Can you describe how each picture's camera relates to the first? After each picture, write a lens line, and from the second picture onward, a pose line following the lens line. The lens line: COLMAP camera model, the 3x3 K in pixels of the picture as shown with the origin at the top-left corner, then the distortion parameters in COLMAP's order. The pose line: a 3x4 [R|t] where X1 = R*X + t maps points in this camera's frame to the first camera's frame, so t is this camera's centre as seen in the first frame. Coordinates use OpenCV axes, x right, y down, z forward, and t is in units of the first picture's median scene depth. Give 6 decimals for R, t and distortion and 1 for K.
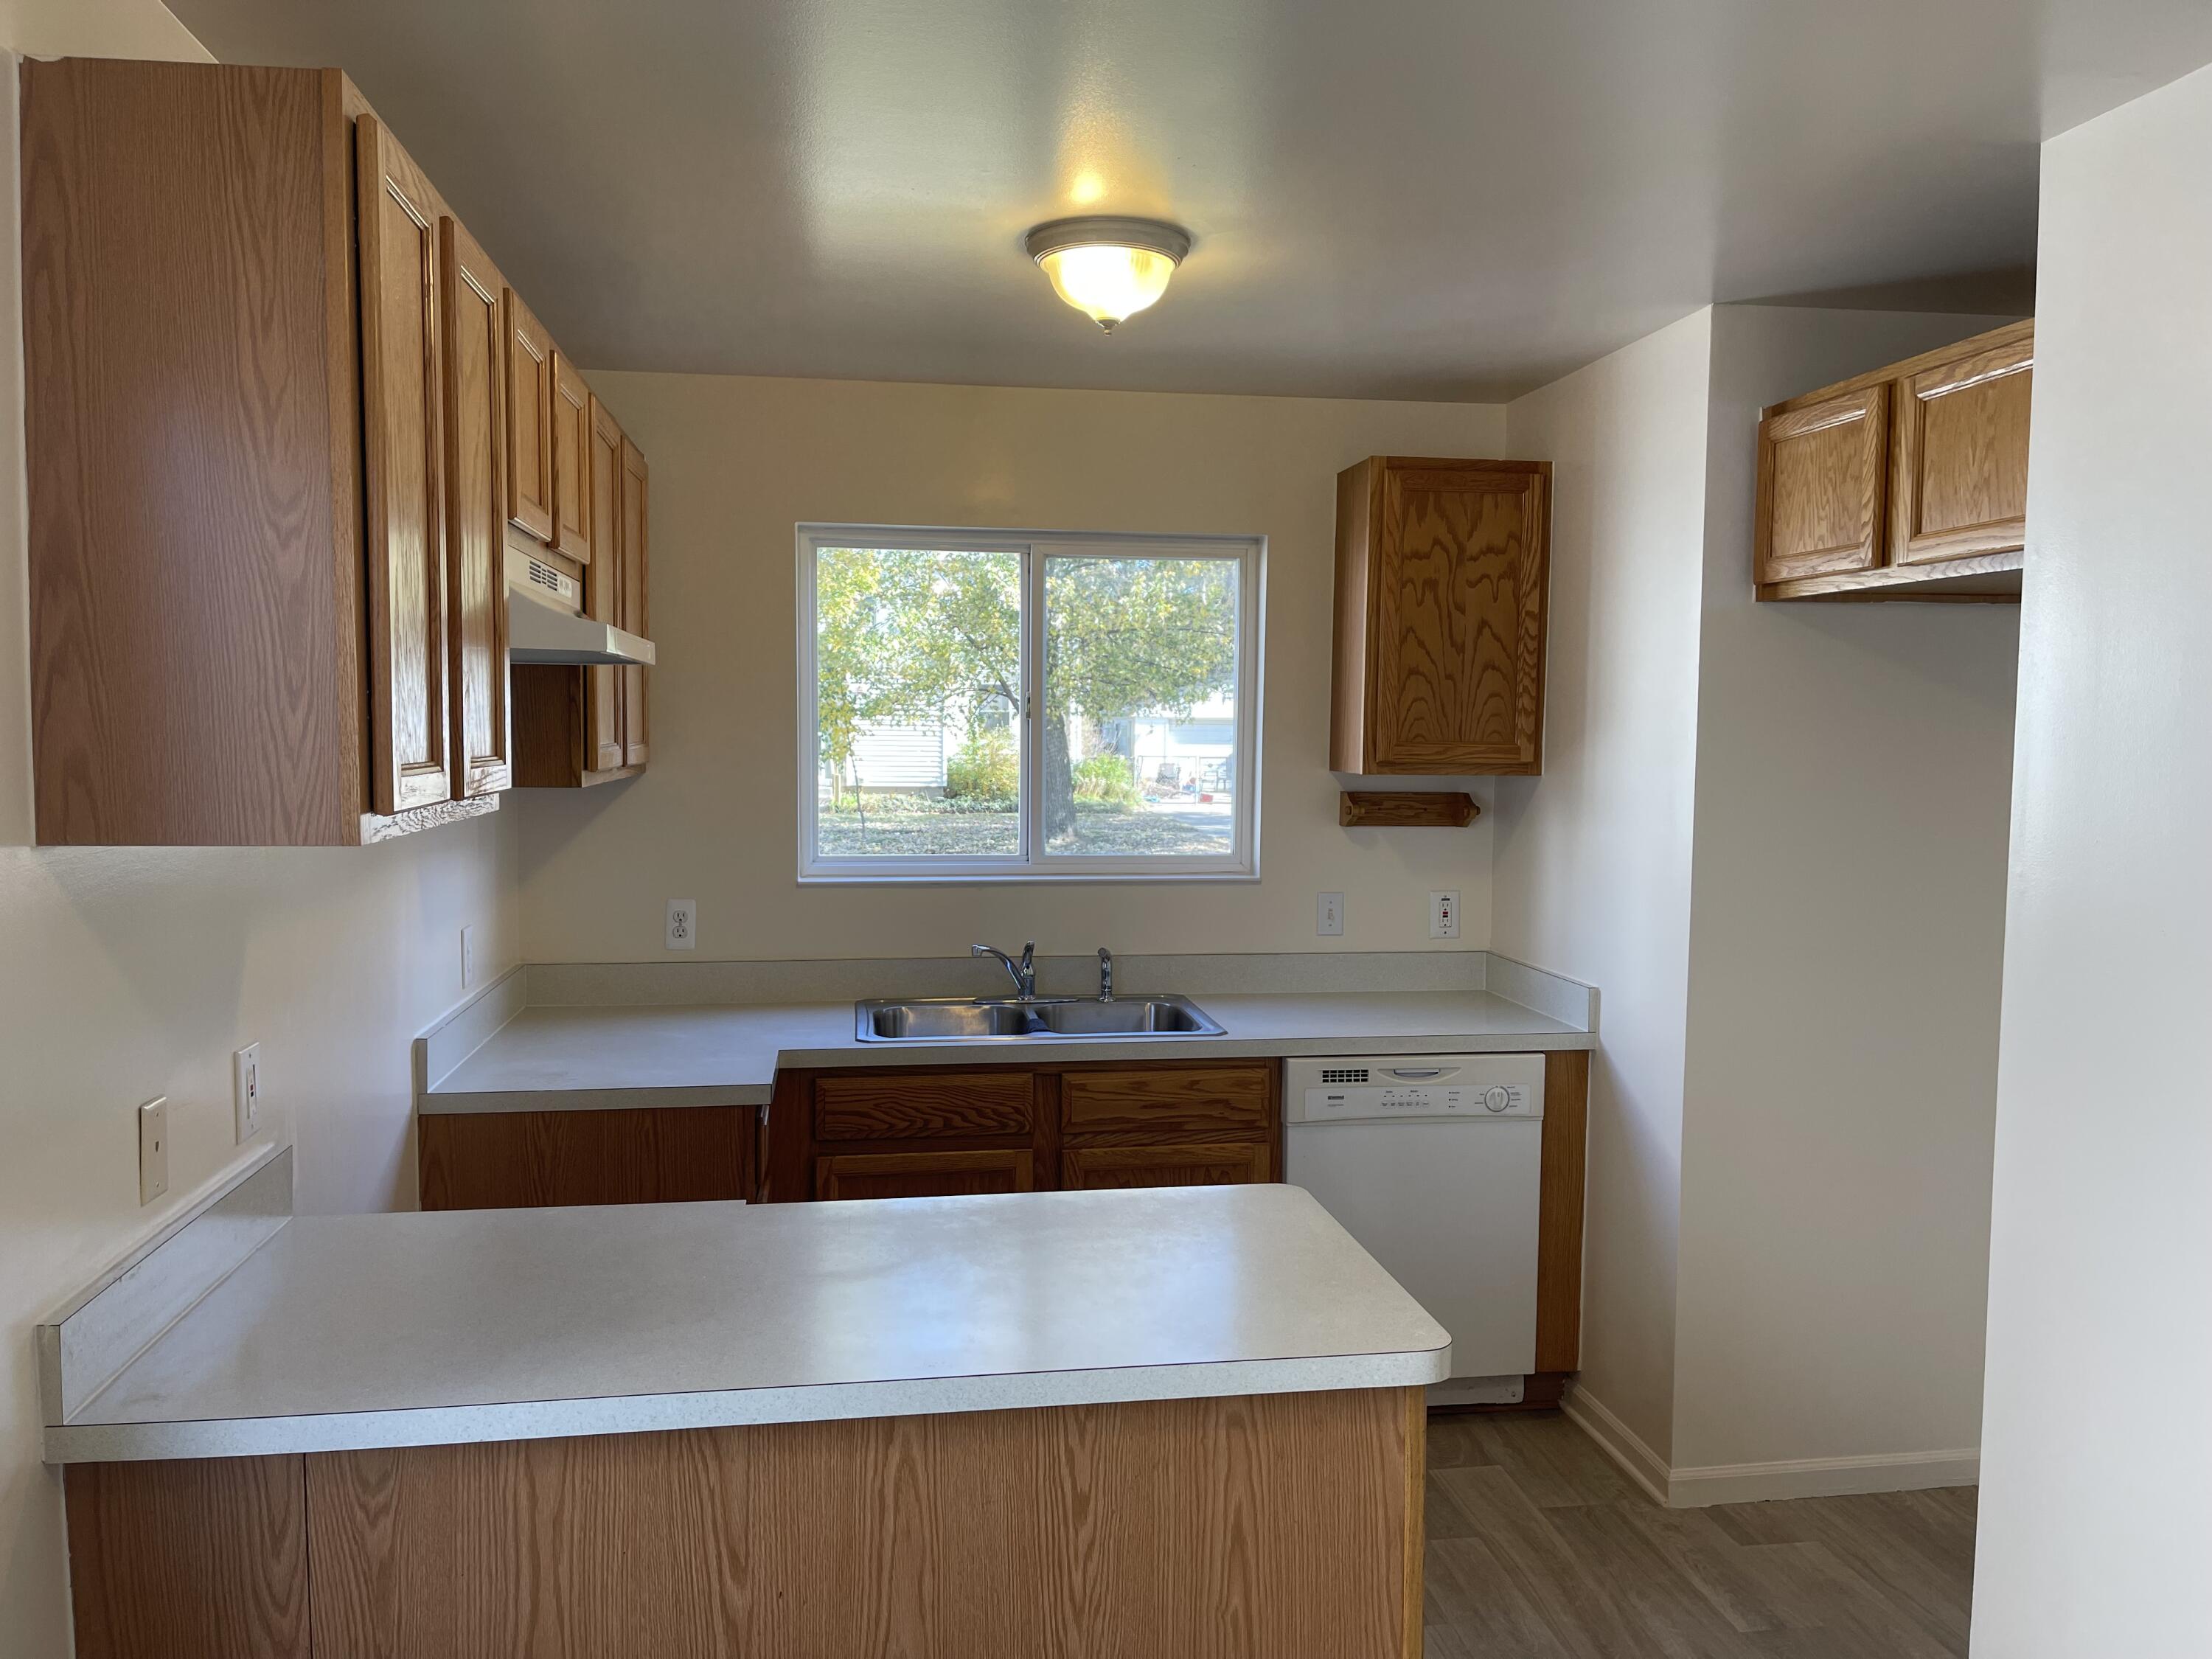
lens RADIAL K [[1699.2, 0, 1109.7], [0, 1699.2, 836.8], [0, 0, 1]] dist [0.088394, -0.090639]
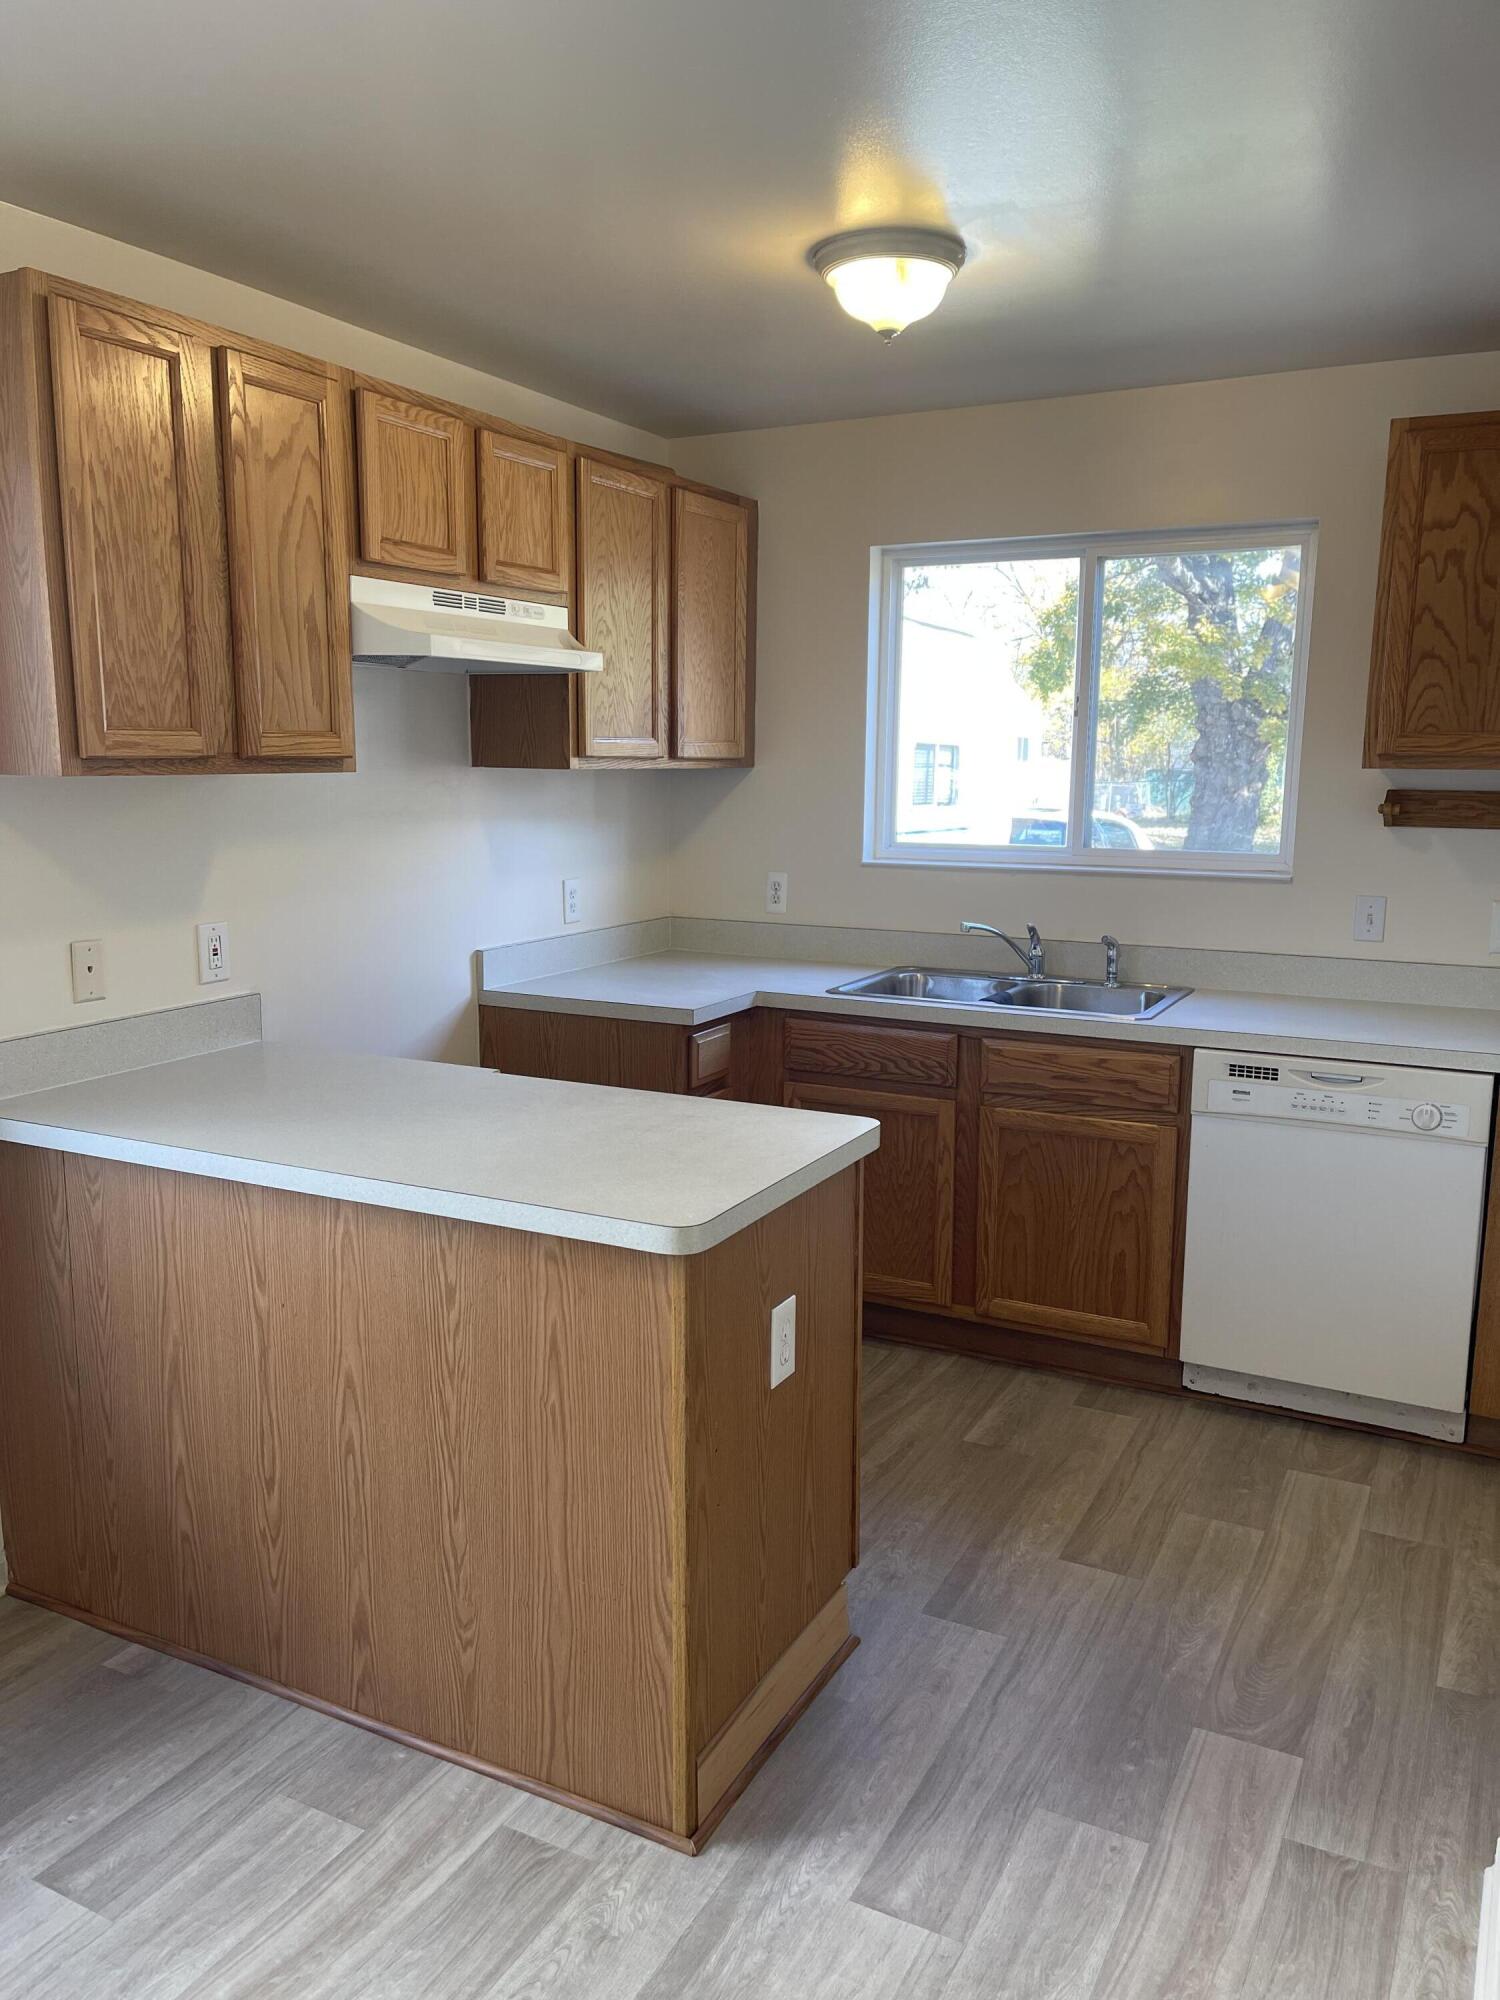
lens RADIAL K [[1536.4, 0, 750.0], [0, 1536.4, 1000.0], [0, 0, 1]] dist [0.088394, -0.090639]
pose [[0.800832, 0.091291, -0.591890, 0.436224], [-0.039752, 0.994237, 0.099562, 0.020439], [0.597568, -0.056203, 0.799846, 0.106072]]
